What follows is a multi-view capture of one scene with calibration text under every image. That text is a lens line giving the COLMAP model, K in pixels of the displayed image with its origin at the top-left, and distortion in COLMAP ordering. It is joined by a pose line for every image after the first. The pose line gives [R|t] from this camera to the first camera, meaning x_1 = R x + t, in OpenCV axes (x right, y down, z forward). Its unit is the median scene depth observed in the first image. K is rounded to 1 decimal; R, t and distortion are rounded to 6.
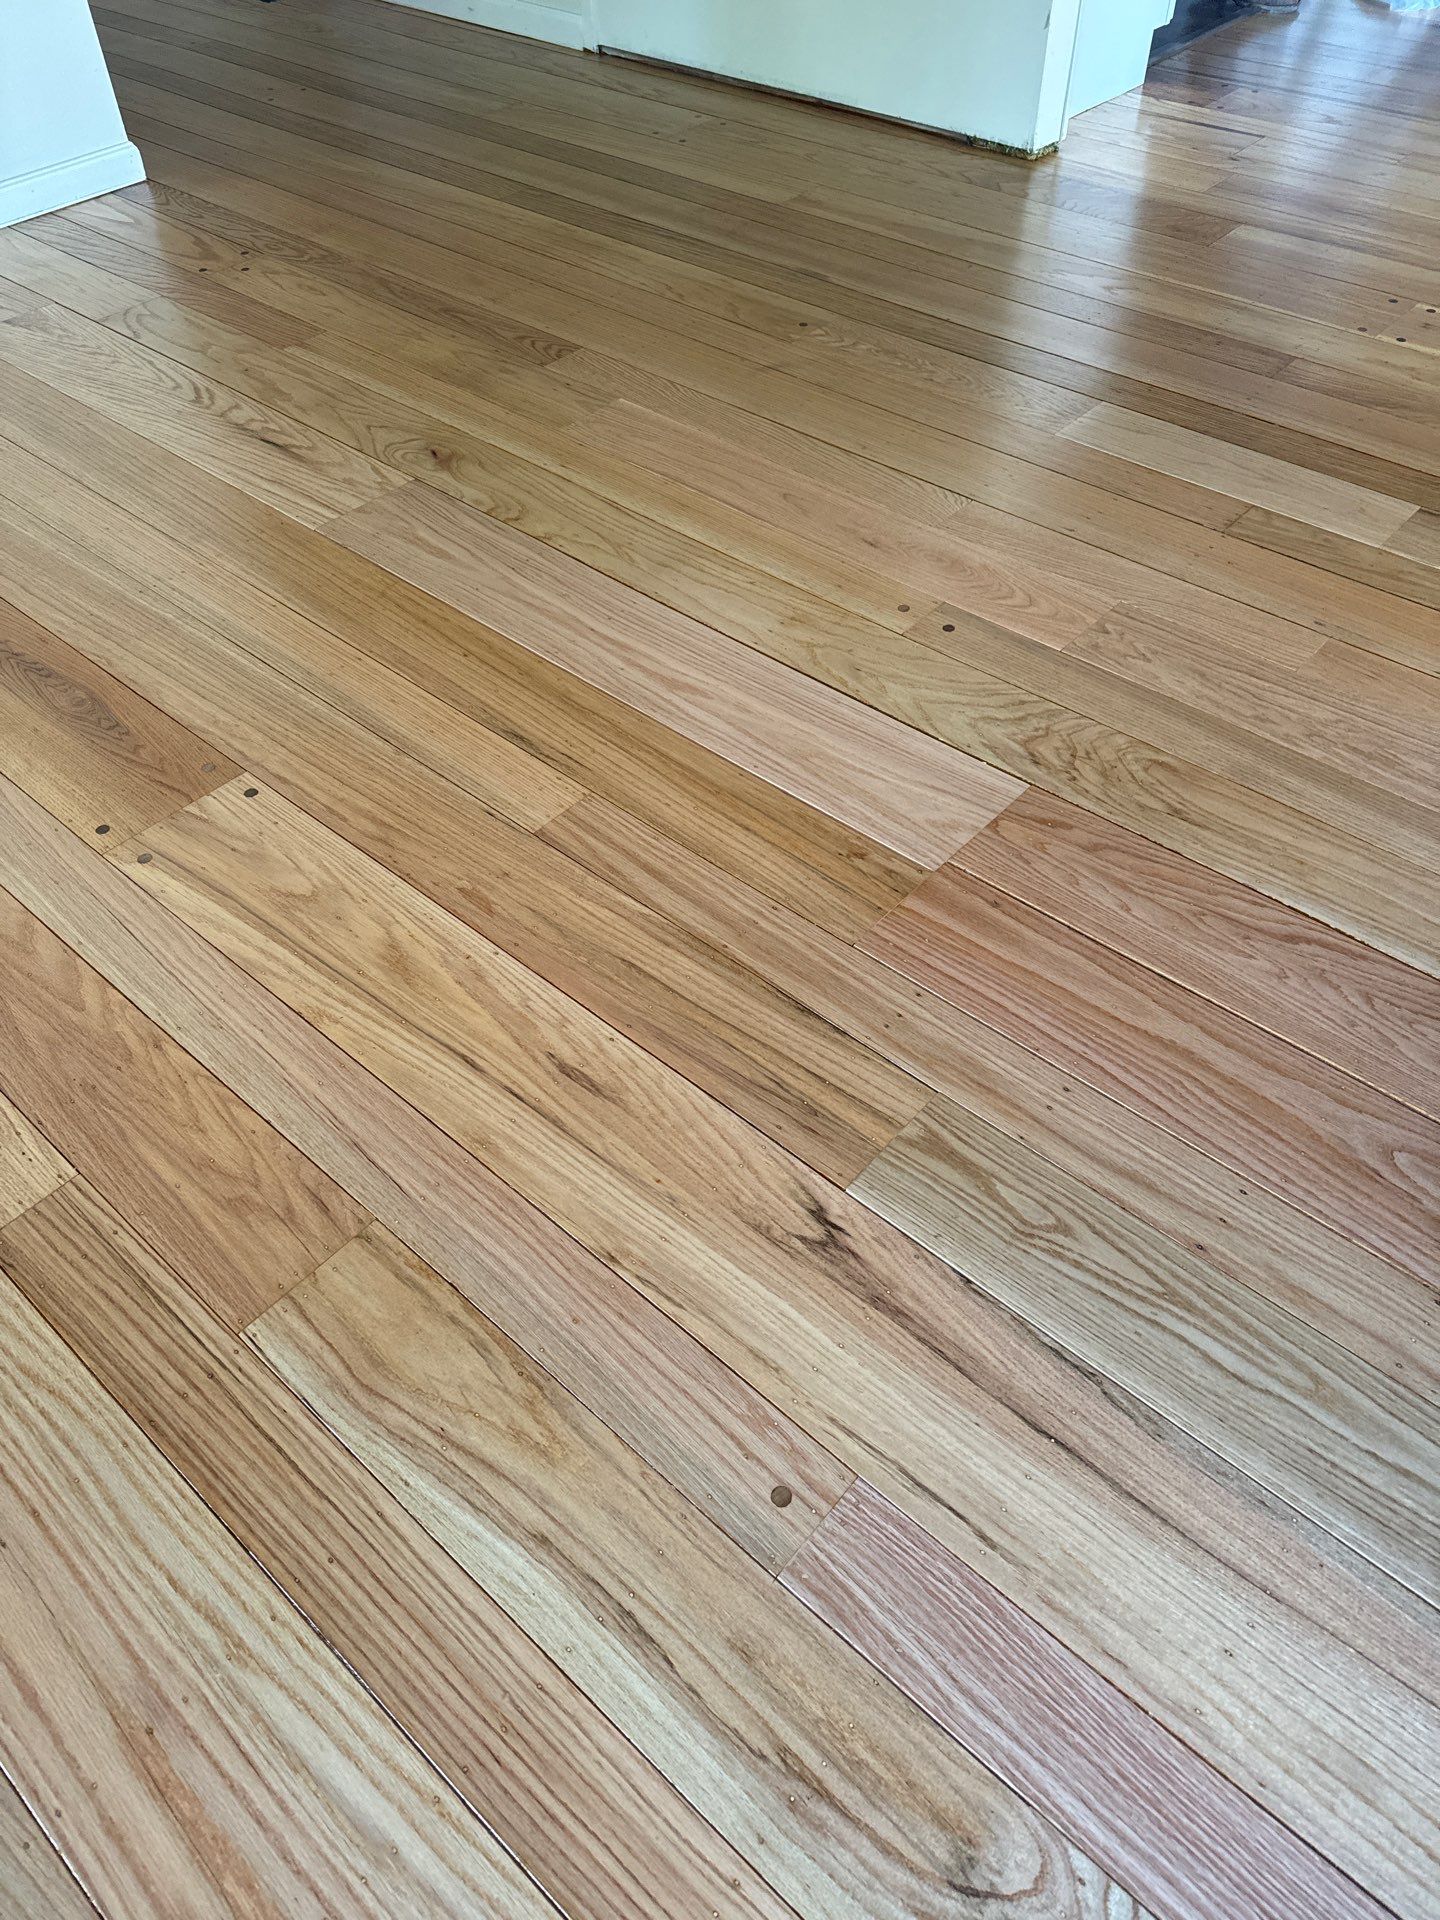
lens RADIAL K [[1350.0, 0, 706.5], [0, 1350.0, 955.6], [0, 0, 1]] dist [0.076784, -0.114179]
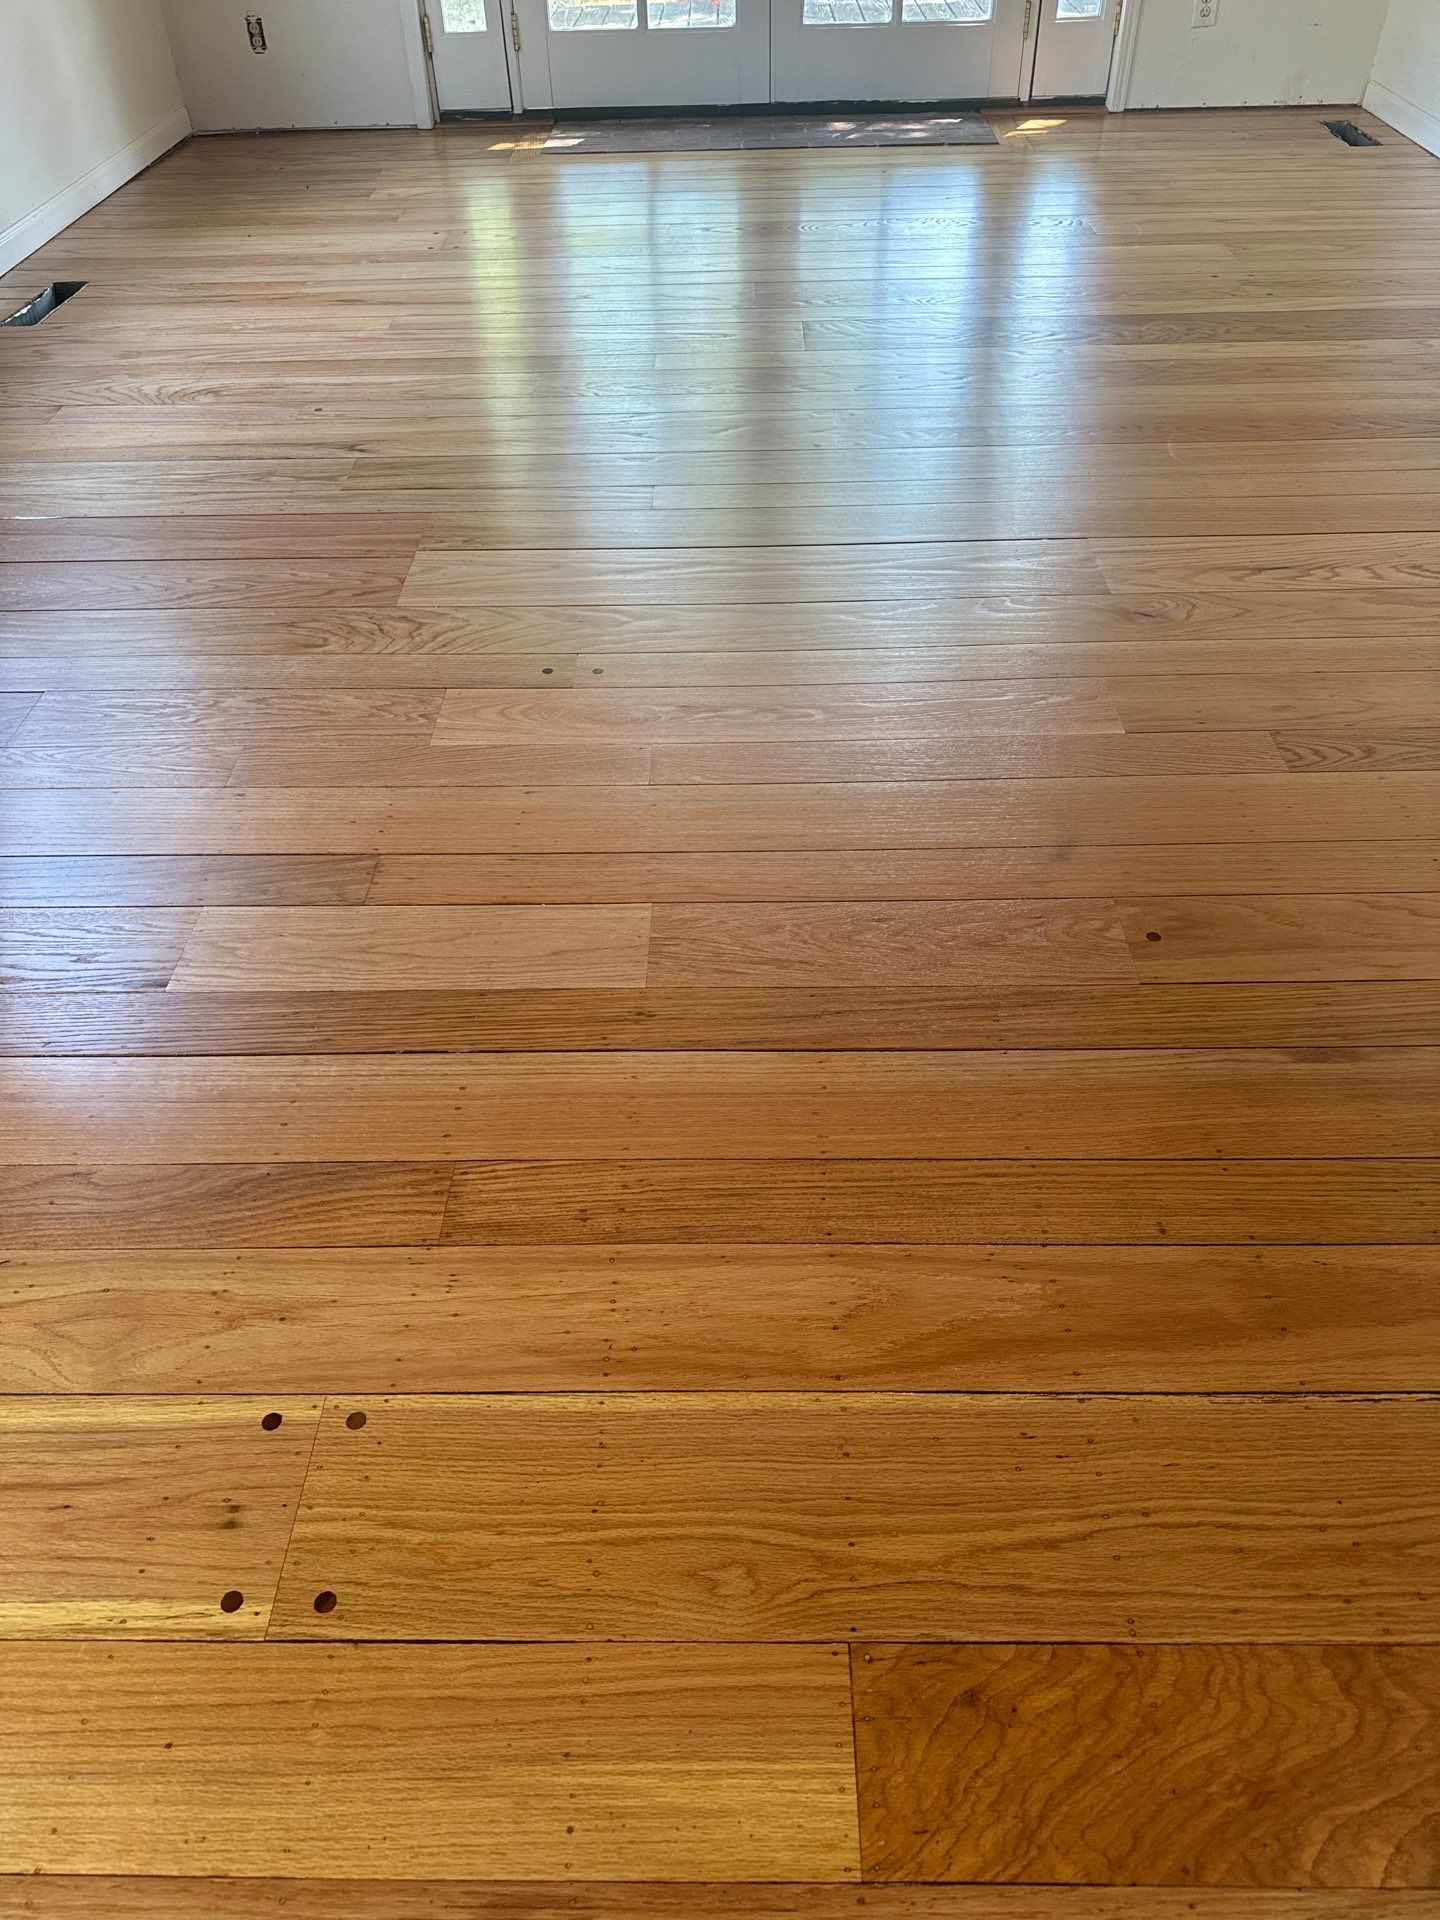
lens RADIAL K [[1350.0, 0, 706.5], [0, 1350.0, 955.6], [0, 0, 1]] dist [0.076784, -0.114179]
pose [[-0.752503, 0.473301, -0.457957, 0.786712], [-0.452936, 0.132880, 0.881585, -1.405518], [0.478109, 0.870821, 0.114382, 1.288169]]
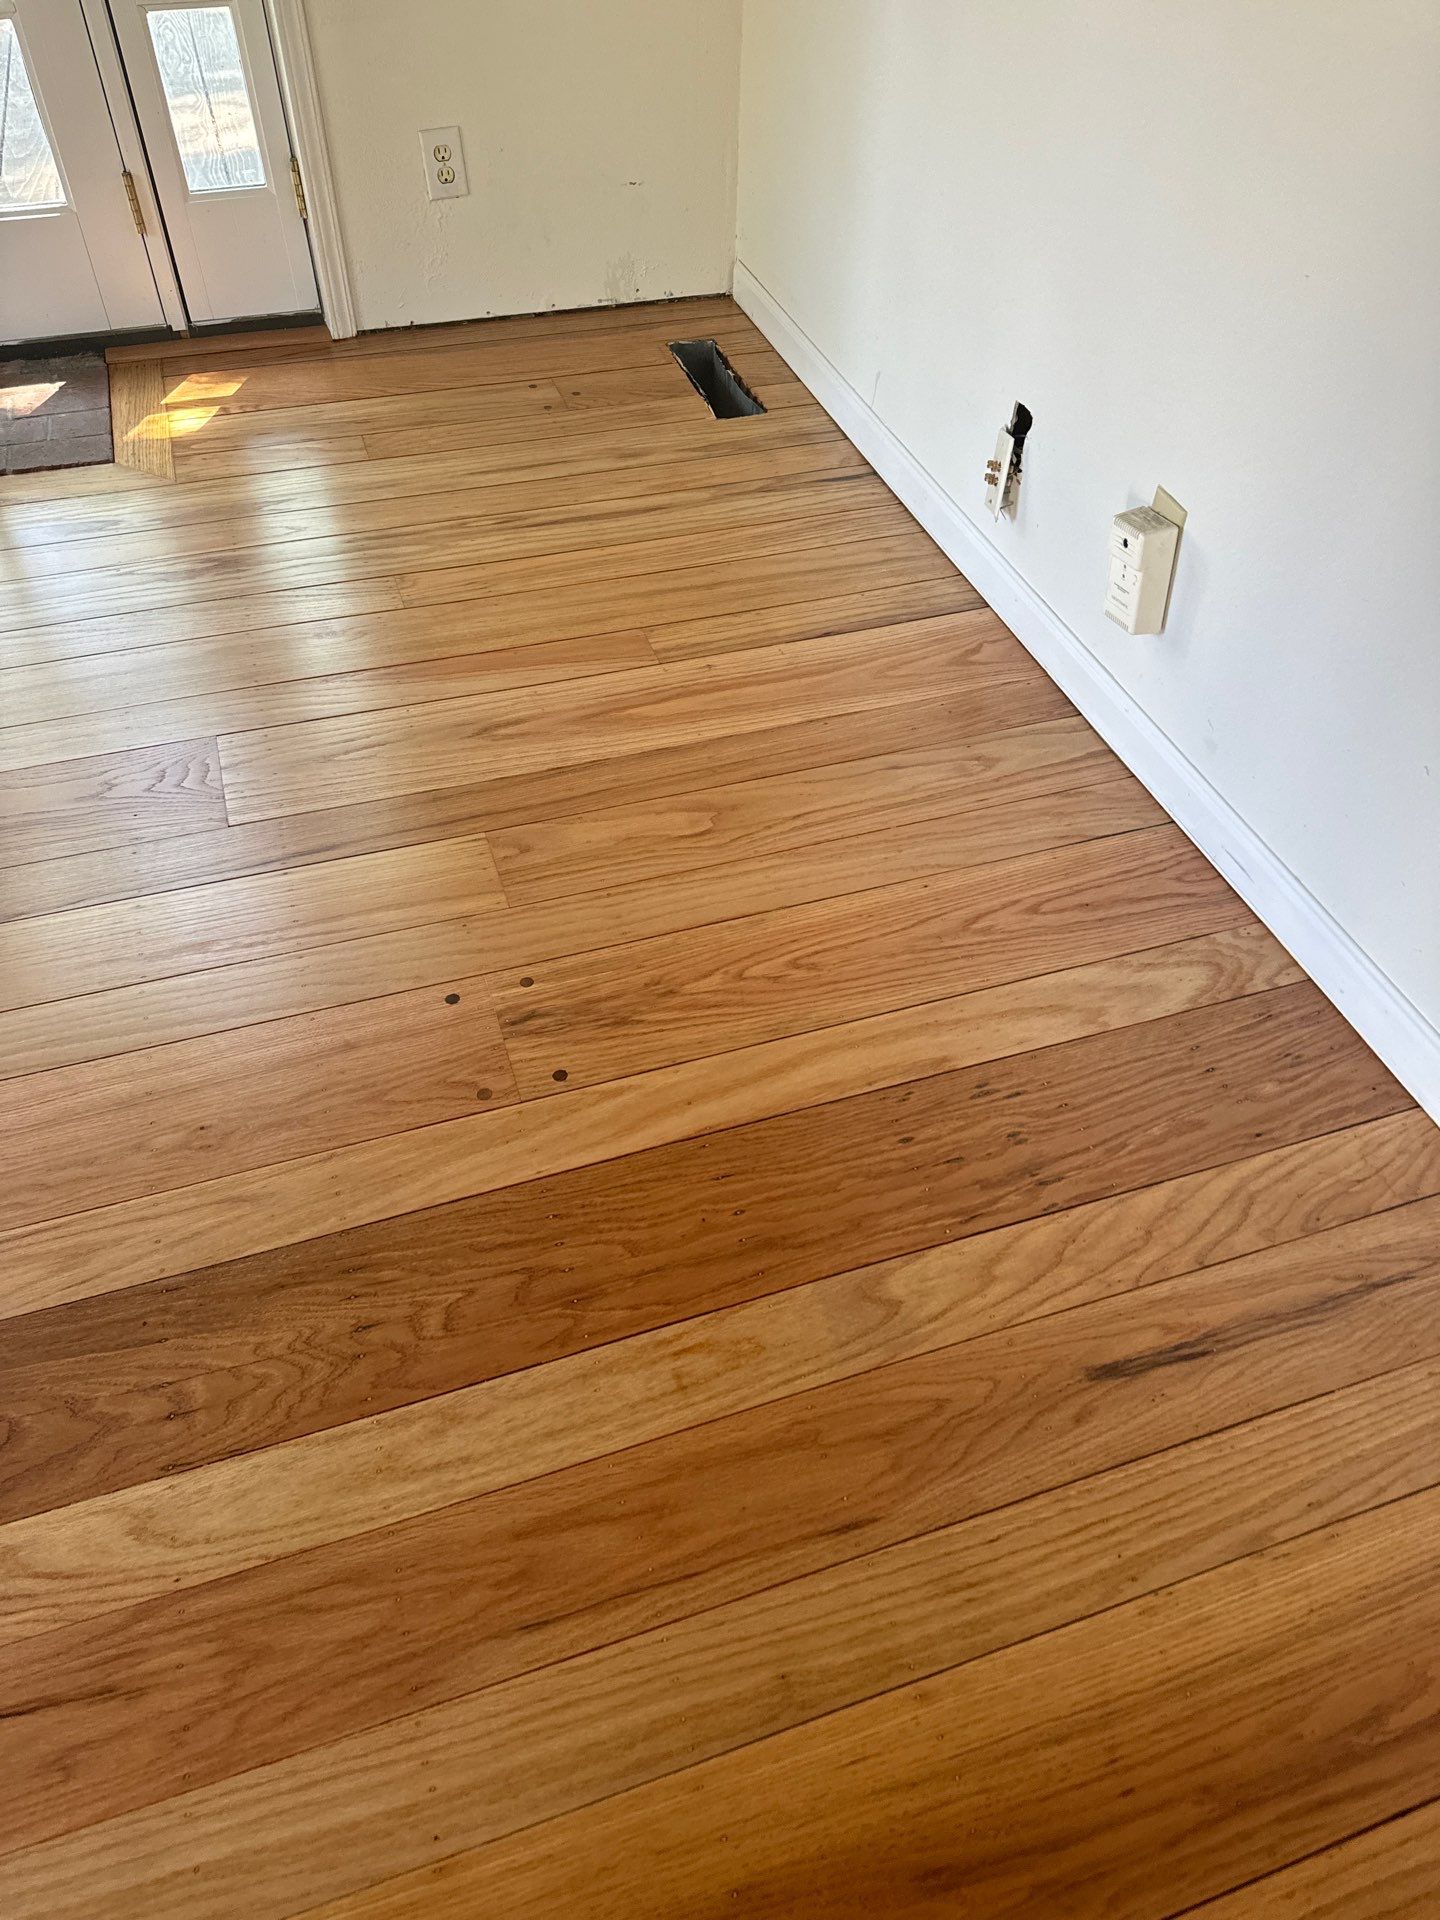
lens RADIAL K [[1350.0, 0, 706.5], [0, 1350.0, 955.6], [0, 0, 1]] dist [0.076784, -0.114179]
pose [[-0.494614, 0.634871, -0.593545, -0.755455], [-0.646941, 0.187095, 0.739231, -0.909654], [0.580366, 0.749623, 0.318184, 0.773230]]
